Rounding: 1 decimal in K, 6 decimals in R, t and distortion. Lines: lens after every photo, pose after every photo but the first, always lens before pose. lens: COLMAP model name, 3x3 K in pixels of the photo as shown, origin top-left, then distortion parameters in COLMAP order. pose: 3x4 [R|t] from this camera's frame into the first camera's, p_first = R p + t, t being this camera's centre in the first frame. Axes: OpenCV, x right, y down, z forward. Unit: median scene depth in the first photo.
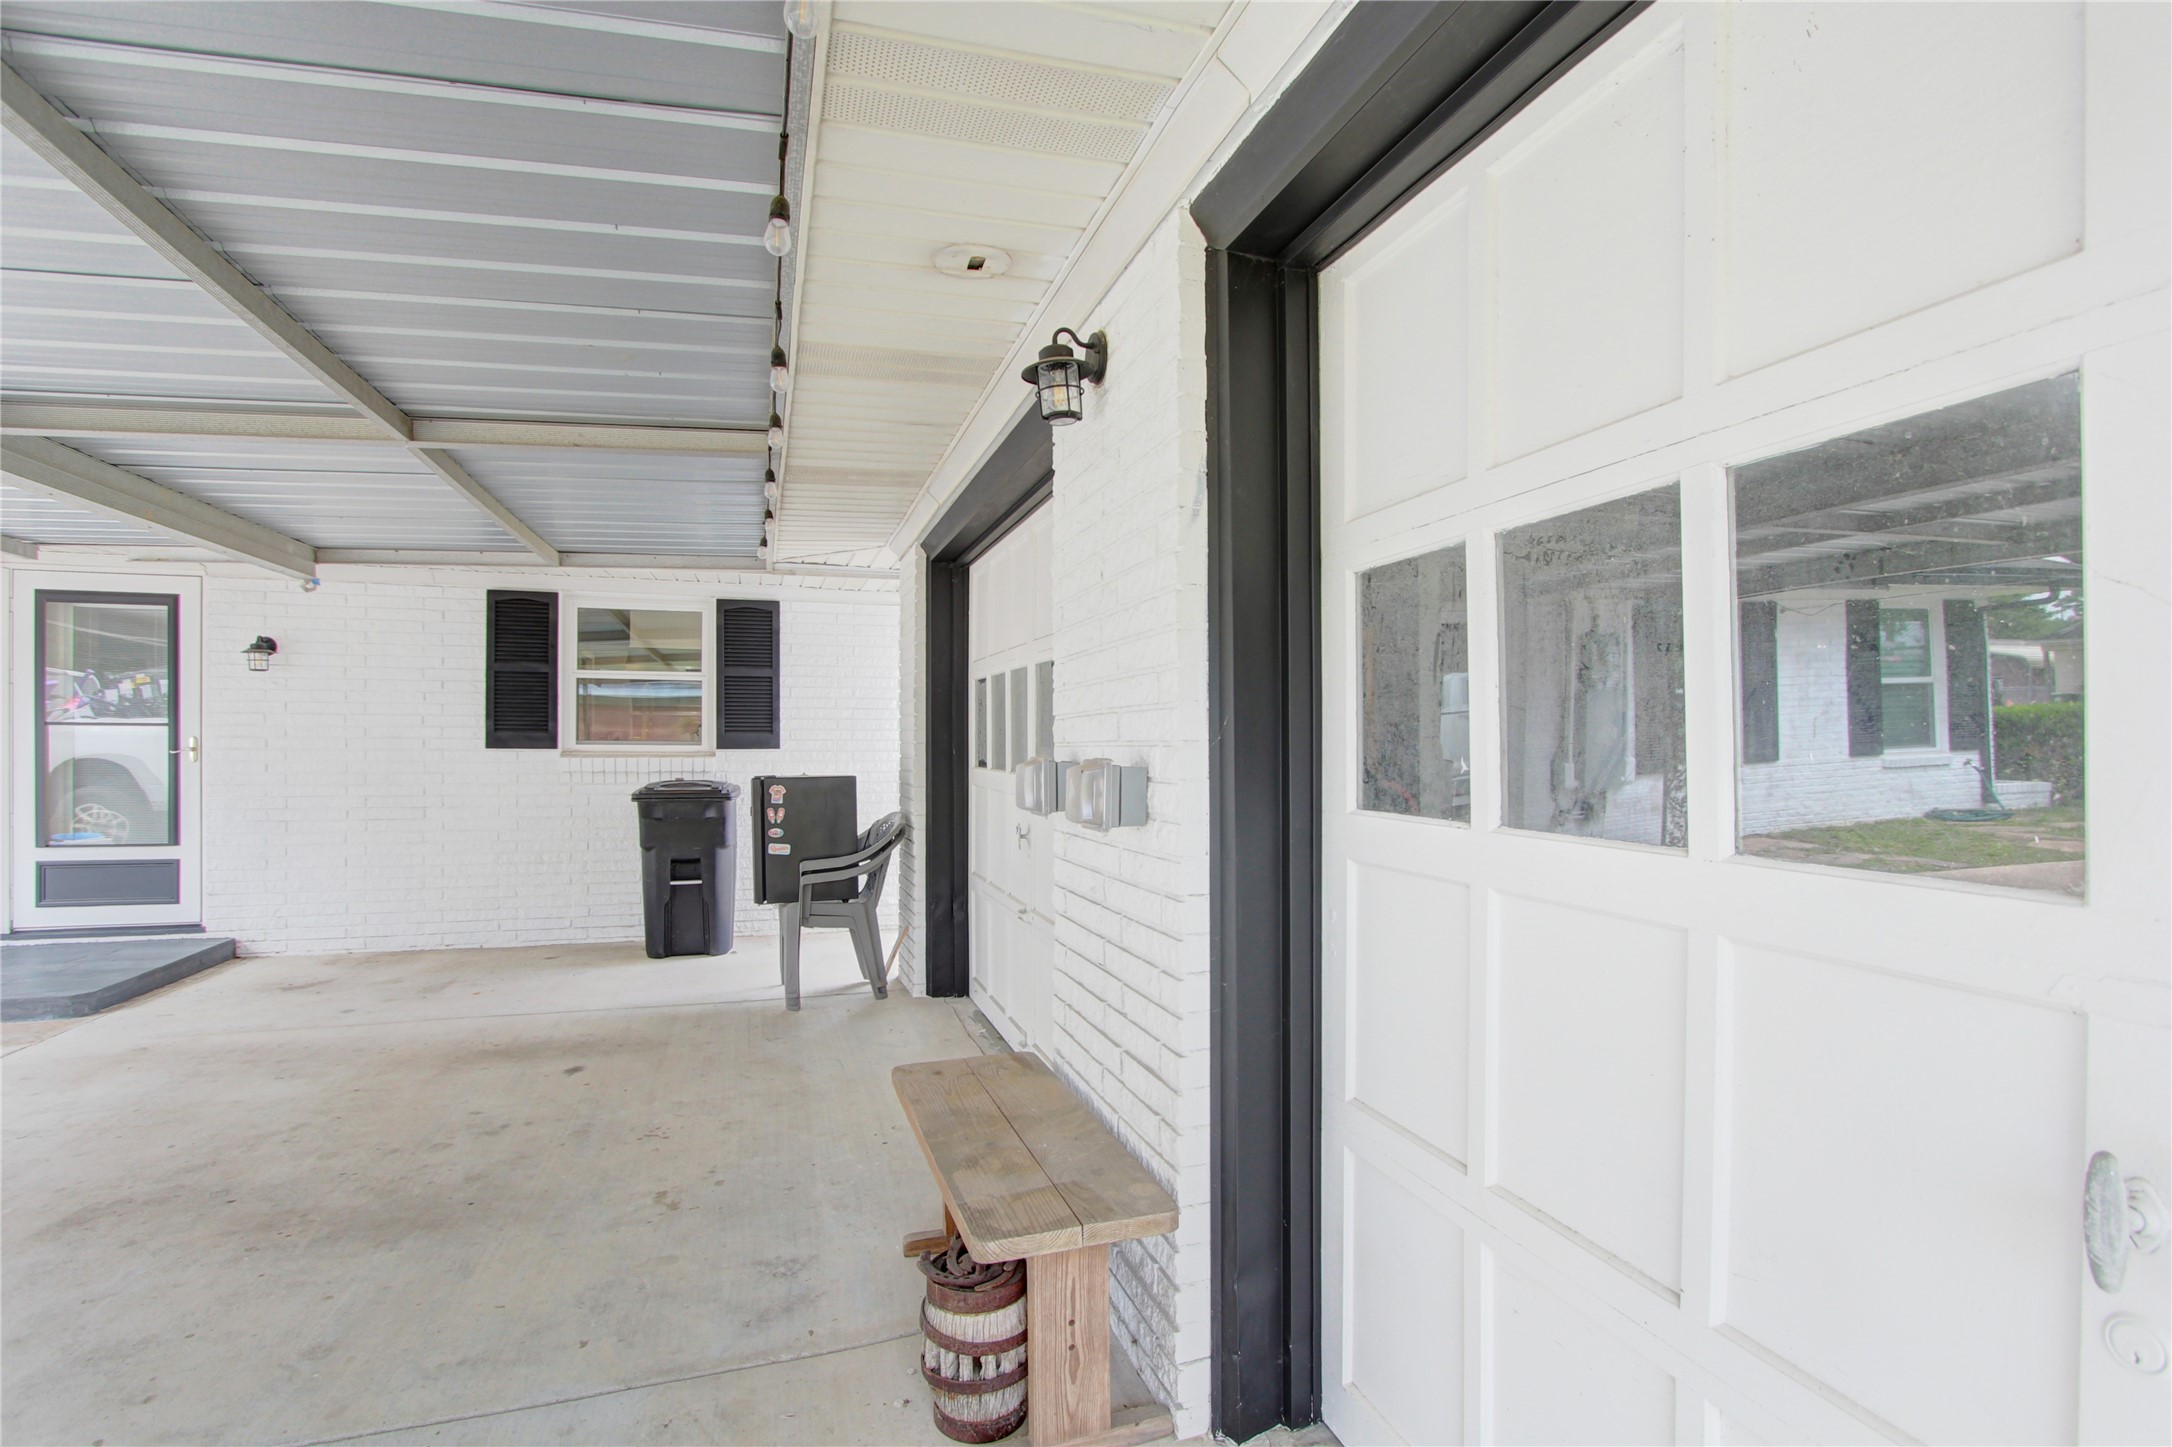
lens RADIAL K [[1037.2, 0, 1085.2], [0, 1037.2, 731.0], [0, 0, 1]] dist [-0.012539, 0.000013]
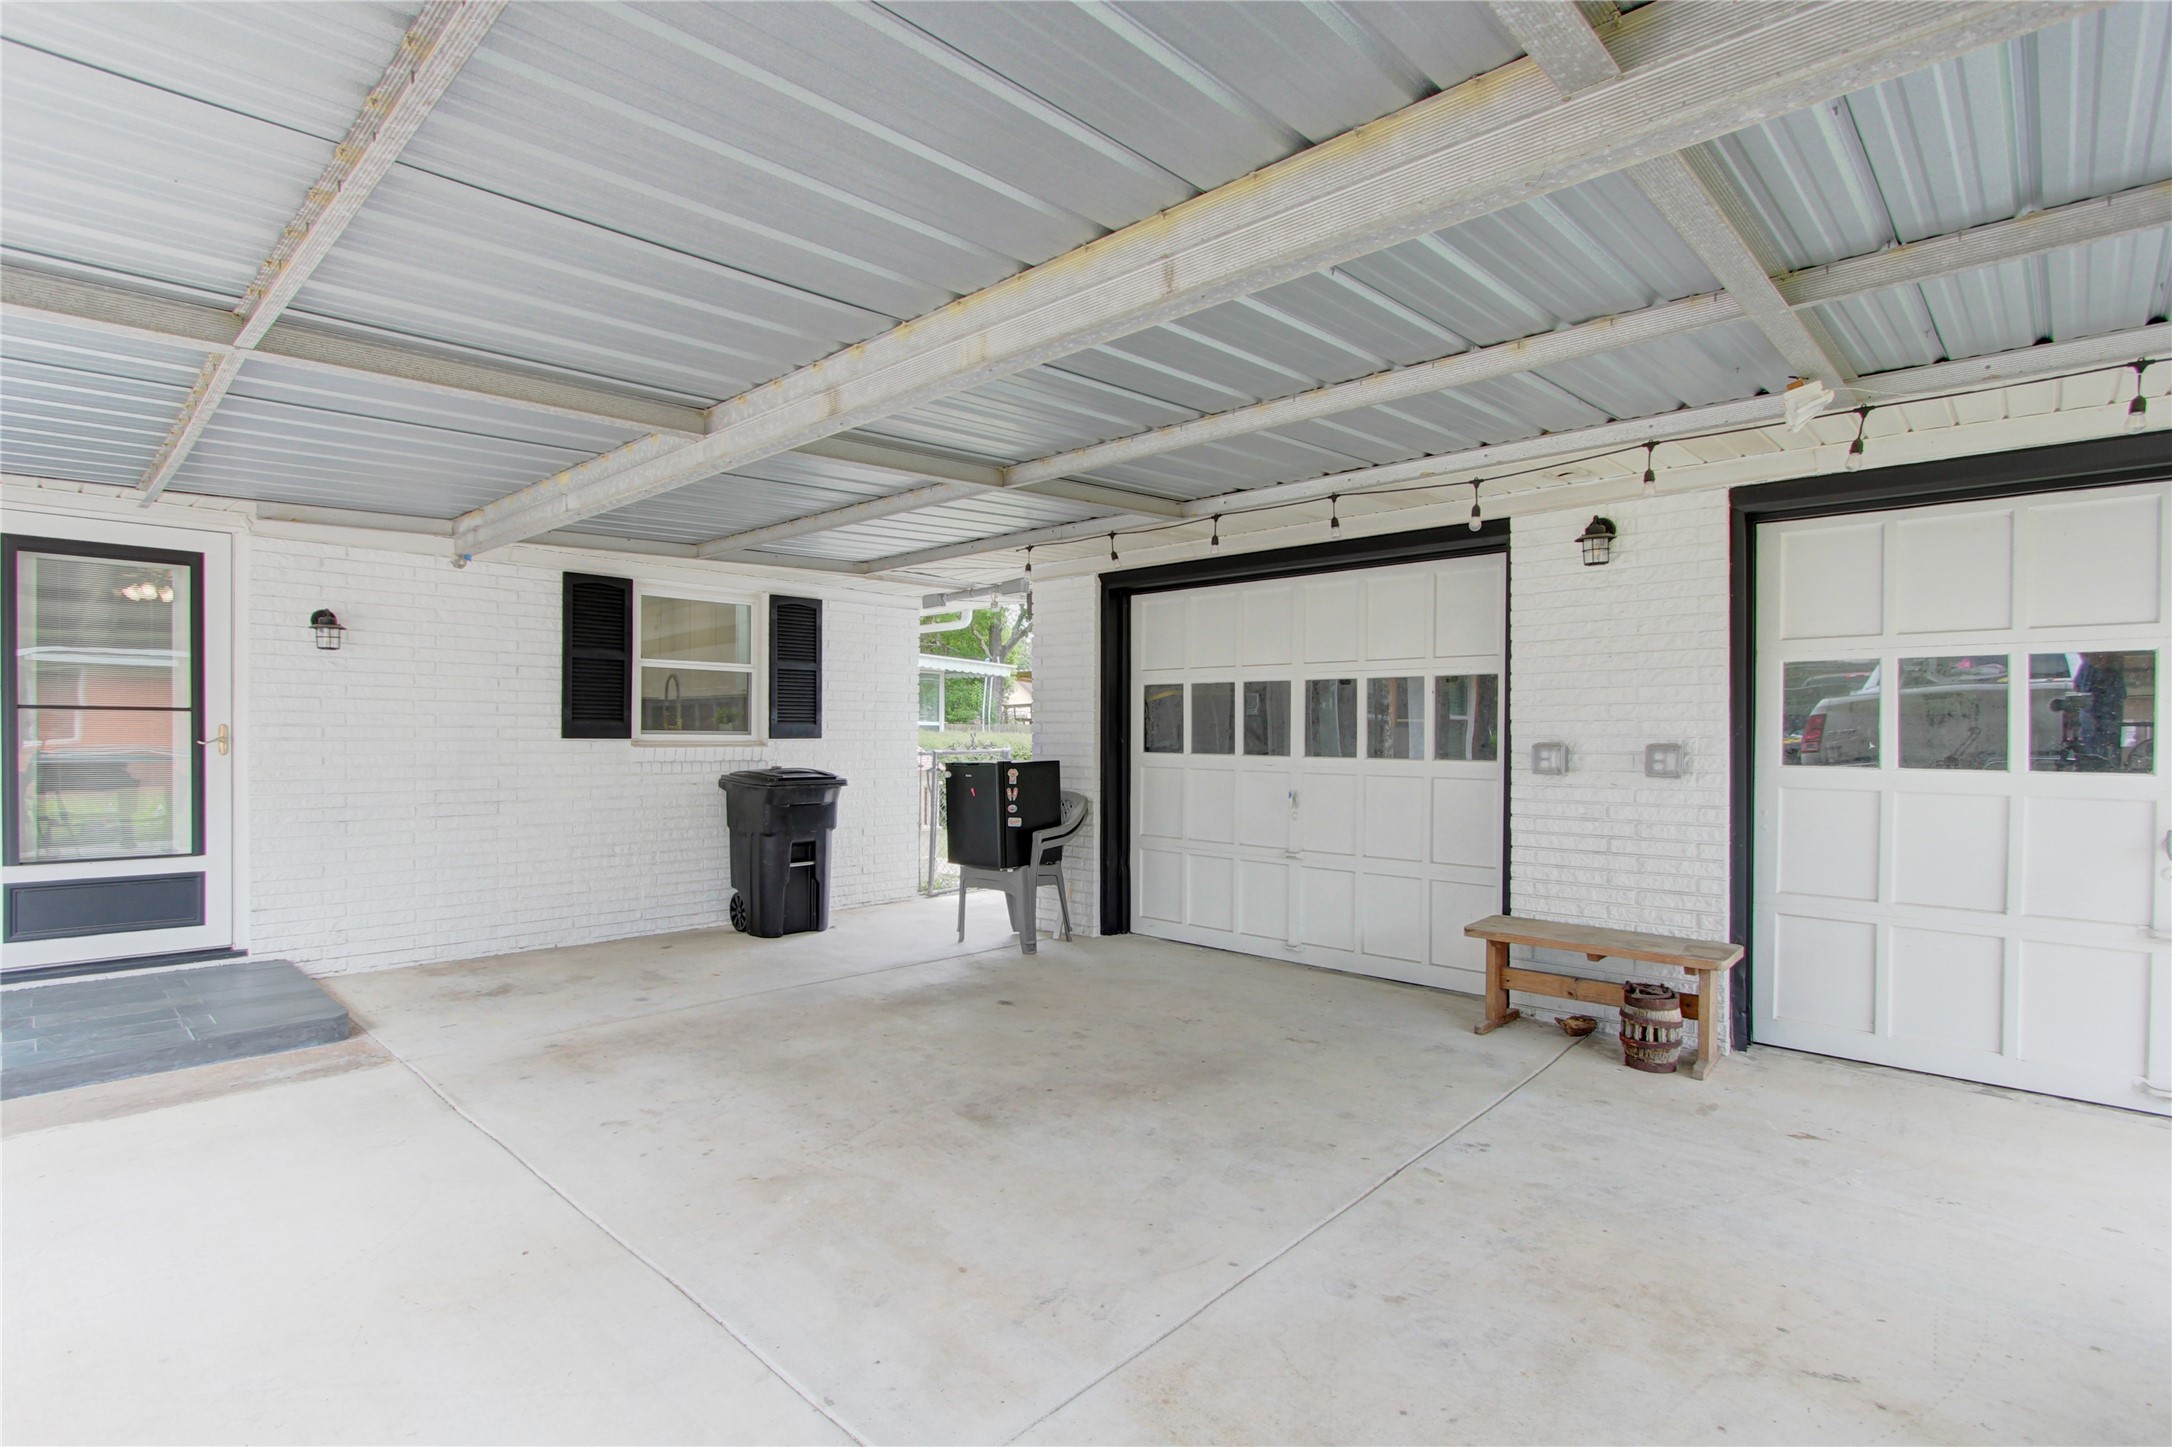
lens RADIAL K [[1037.2, 0, 1089.2], [0, 1037.2, 726.9], [0, 0, 1]] dist [-0.012539, 0.000013]
pose [[0.874604, 0.004592, 0.484817, -0.655408], [-0.008315, 0.999950, 0.005529, -0.003142], [-0.484768, -0.008867, 0.874598, -0.075232]]
